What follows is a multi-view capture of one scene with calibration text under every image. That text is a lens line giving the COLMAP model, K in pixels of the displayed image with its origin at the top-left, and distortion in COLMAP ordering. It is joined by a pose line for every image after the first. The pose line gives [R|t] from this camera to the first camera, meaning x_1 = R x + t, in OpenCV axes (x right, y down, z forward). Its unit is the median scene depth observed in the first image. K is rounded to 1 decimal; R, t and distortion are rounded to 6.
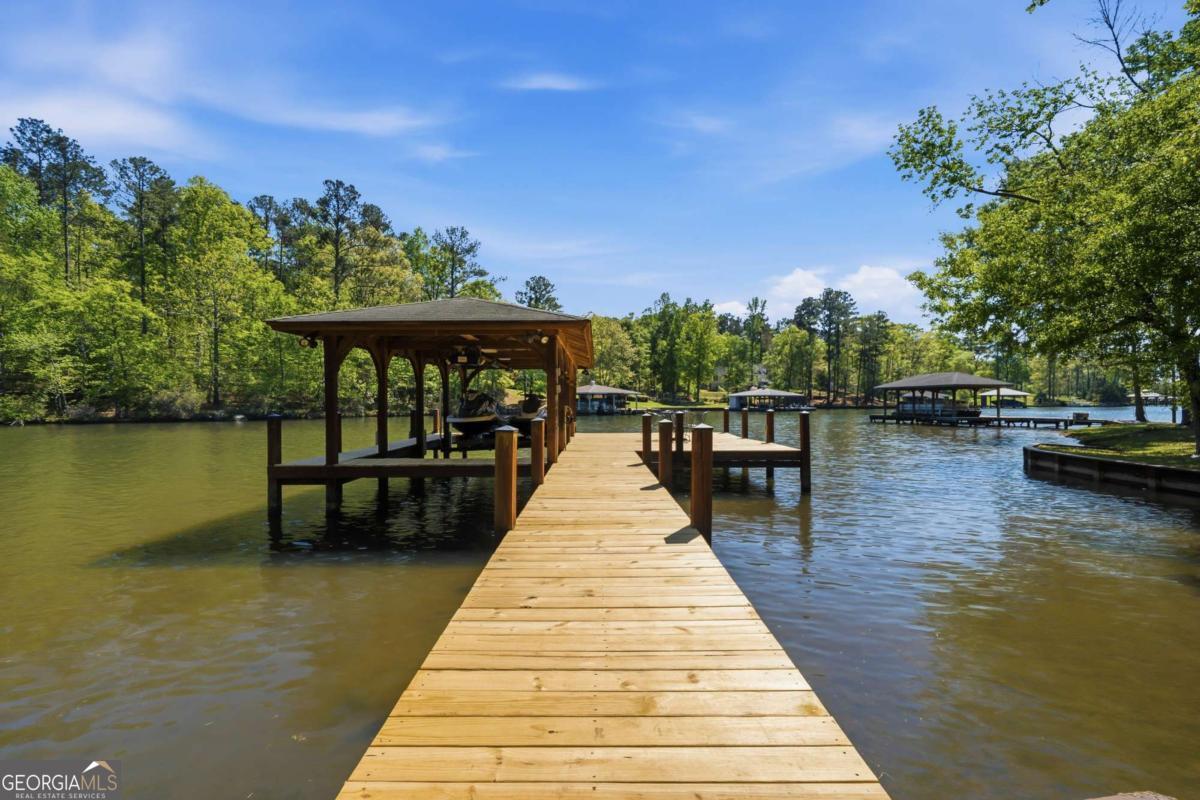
lens RADIAL K [[527.3, 0, 599.4], [0, 527.3, 400.1], [0, 0, 1]] dist [0.003184, -0.000459]
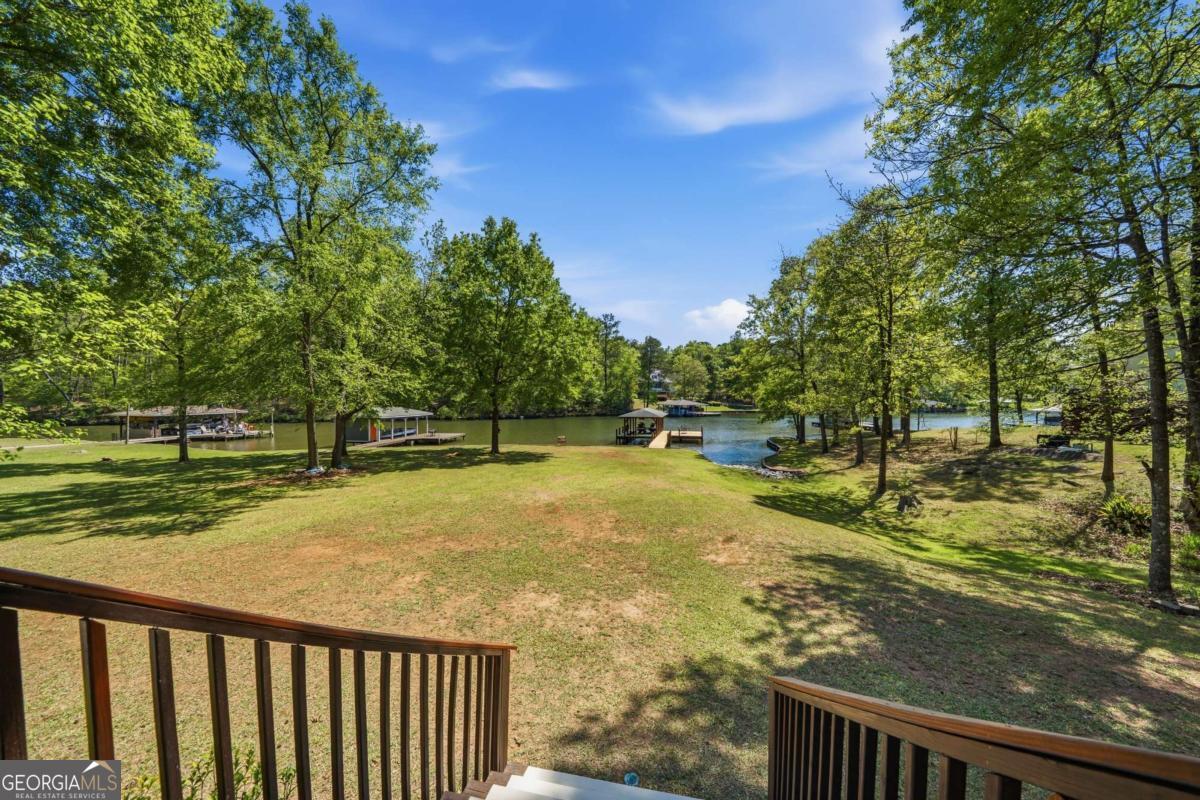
lens RADIAL K [[424.8, 0, 596.6], [0, 424.8, 399.9], [0, 0, 1]] dist [-0.011684, 0.000095]
pose [[0.971679, 0.009027, -0.236133, 0.031543], [-0.005724, 0.999876, 0.014671, -0.032047], [0.236236, -0.012904, 0.971610, -0.323996]]
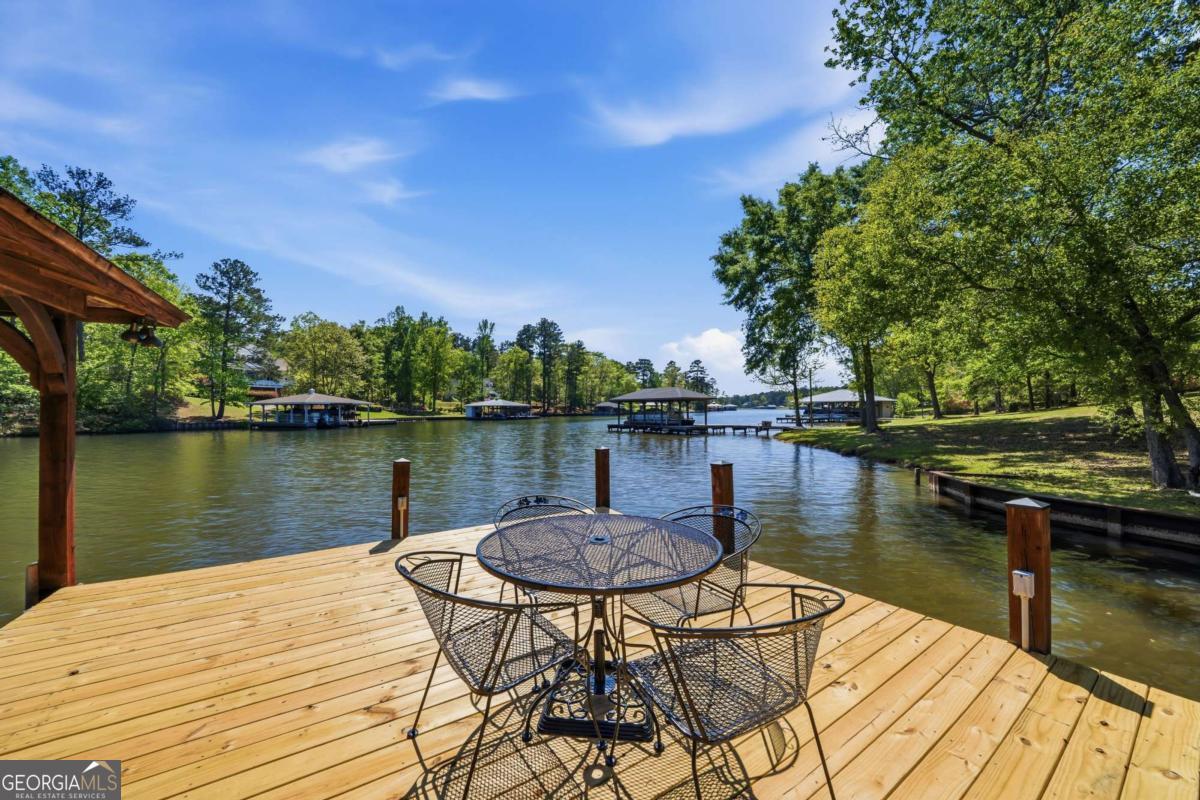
lens RADIAL K [[424.8, 0, 593.1], [0, 424.8, 406.9], [0, 0, 1]] dist [-0.011684, 0.000095]
pose [[0.848185, -0.000599, 0.529700, 0.007709], [0.002518, 0.999993, -0.002901, -0.002564], [-0.529694, 0.003794, 0.848180, 0.110713]]
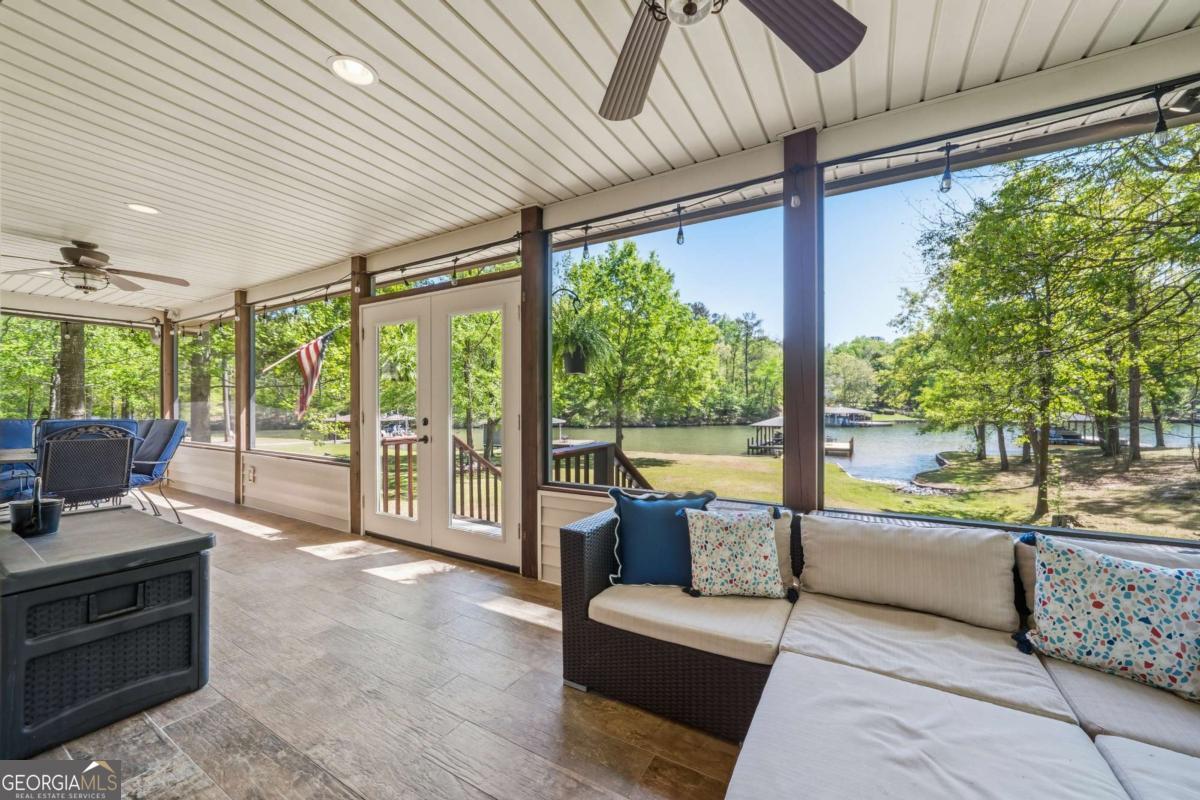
lens RADIAL K [[463.5, 0, 601.5], [0, 463.5, 398.1], [0, 0, 1]] dist [-0.003715, -0.000147]
pose [[0.859633, -0.004684, -0.510891, 0.053567], [0.002421, 0.999984, -0.005094, -0.032939], [0.510907, 0.003142, 0.859630, -0.350675]]
